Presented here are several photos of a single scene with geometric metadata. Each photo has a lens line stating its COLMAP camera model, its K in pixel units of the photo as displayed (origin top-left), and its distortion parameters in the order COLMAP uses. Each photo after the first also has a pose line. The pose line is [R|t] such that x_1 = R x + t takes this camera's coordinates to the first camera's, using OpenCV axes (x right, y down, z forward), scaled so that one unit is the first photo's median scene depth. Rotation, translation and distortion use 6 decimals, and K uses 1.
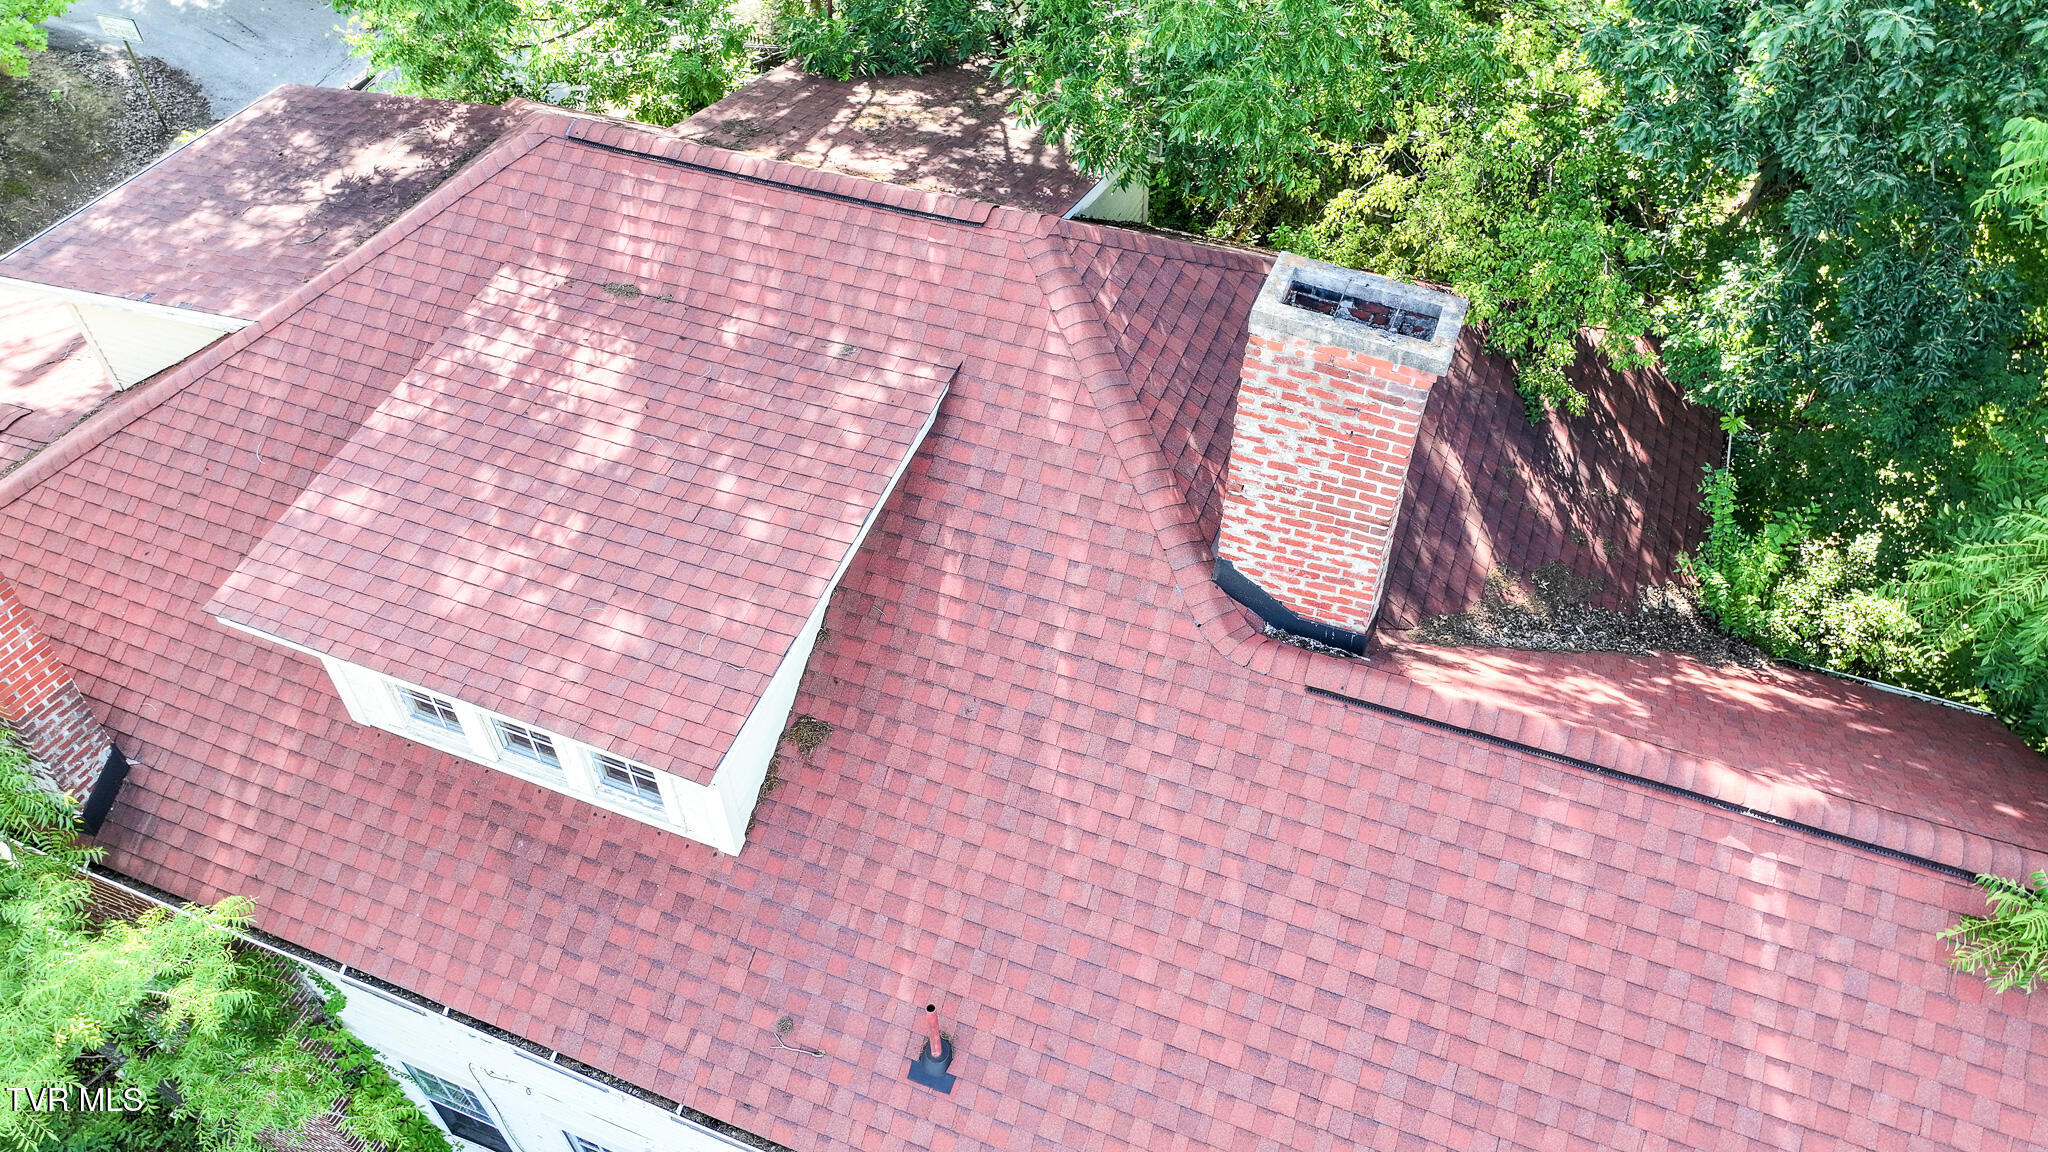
lens RADIAL K [[1445.1, 0, 1036.7], [0, 1445.1, 573.8], [0, 0, 1]] dist [-0.008272, 0.031871]
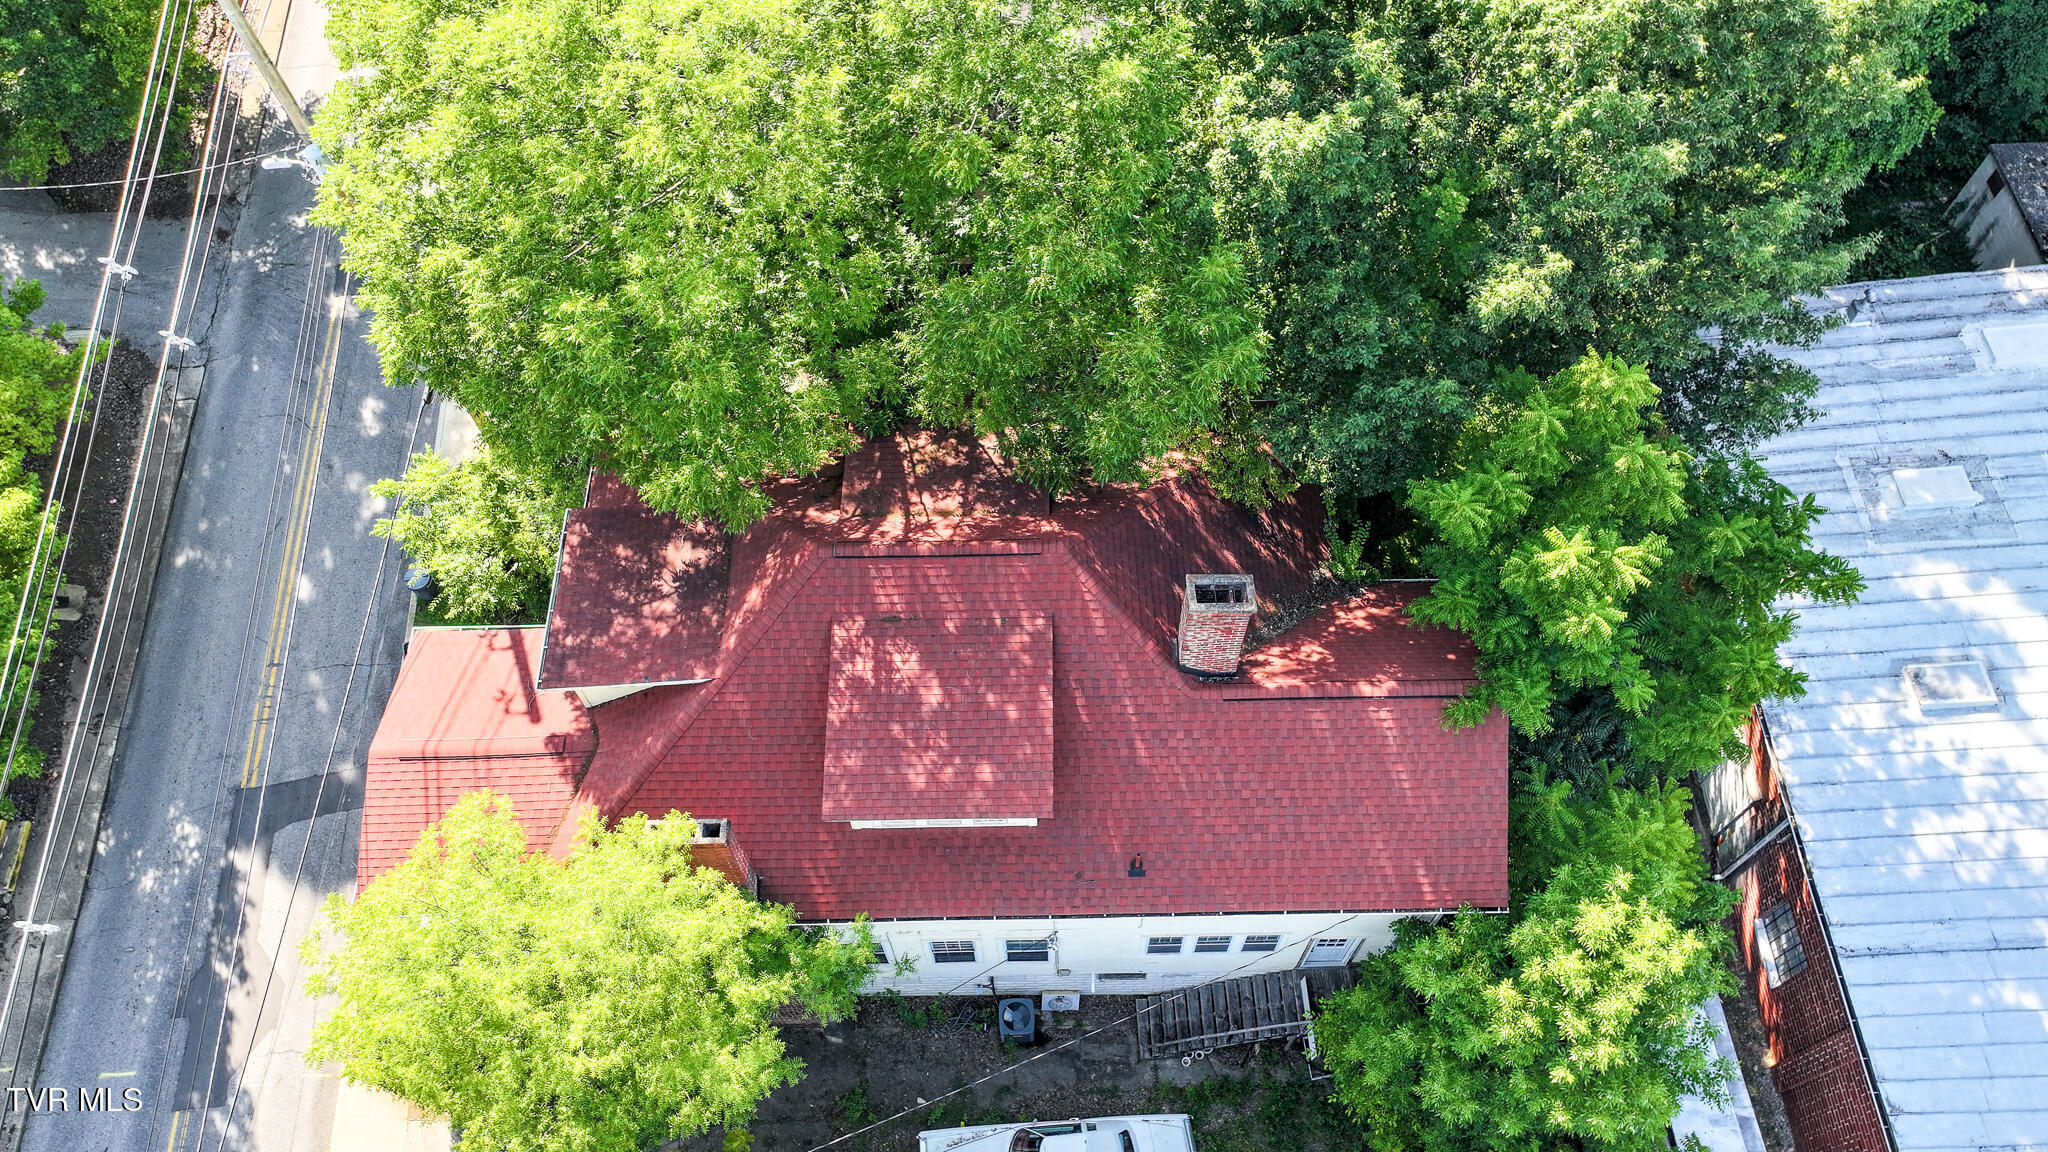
lens RADIAL K [[1445.1, 0, 1036.7], [0, 1445.1, 573.8], [0, 0, 1]] dist [-0.008272, 0.031871]
pose [[0.922124, -0.334161, 0.194996, -0.579058], [0.274440, 0.920202, 0.279124, -0.976987], [-0.272708, -0.203873, 0.940248, -1.396511]]
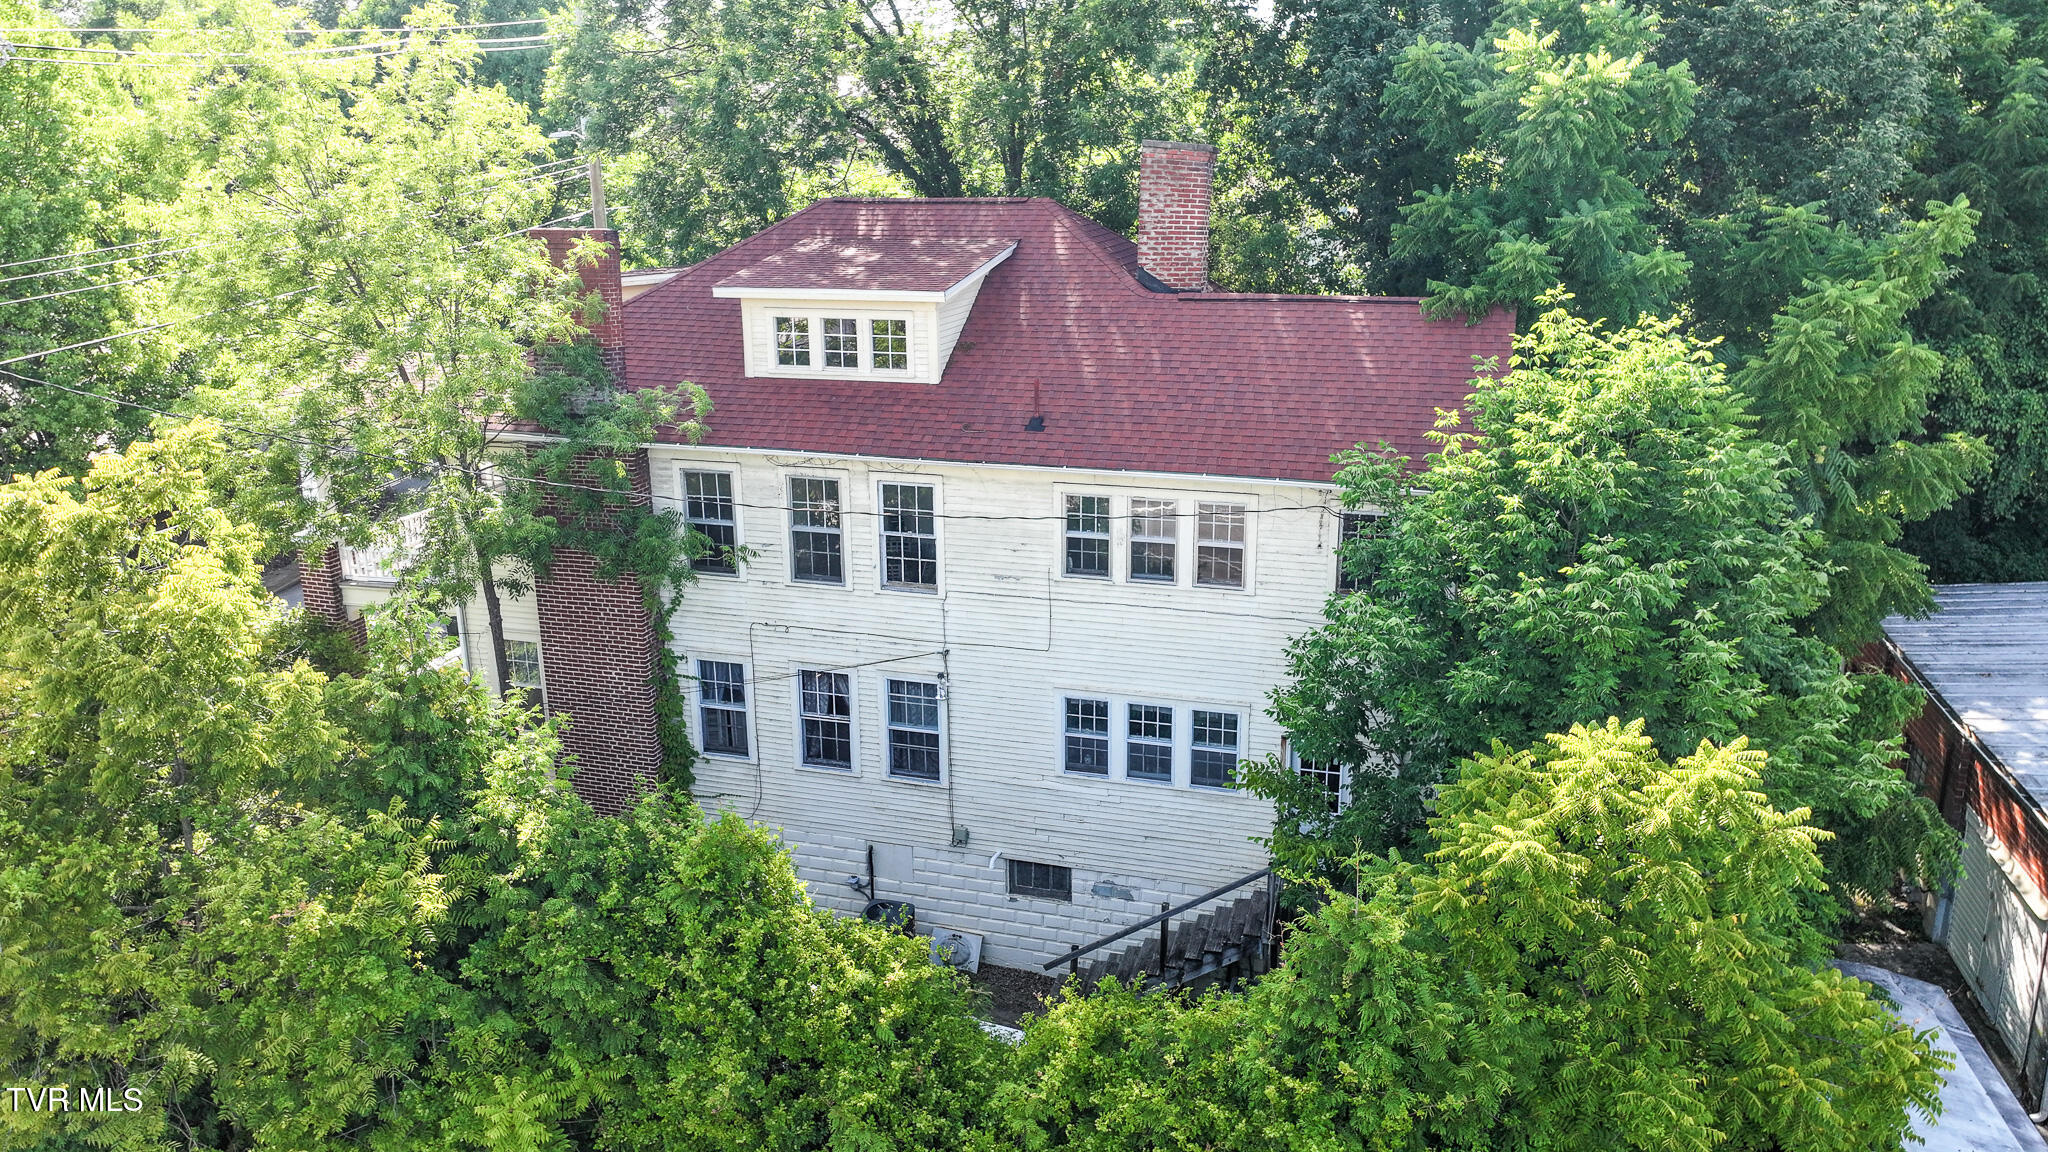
lens RADIAL K [[1445.1, 0, 1036.7], [0, 1445.1, 573.8], [0, 0, 1]] dist [-0.008272, 0.031871]
pose [[0.996279, -0.015996, 0.084695, -0.257513], [0.055673, 0.869576, -0.490650, 1.611933], [-0.065800, 0.493540, 0.867231, -0.842725]]
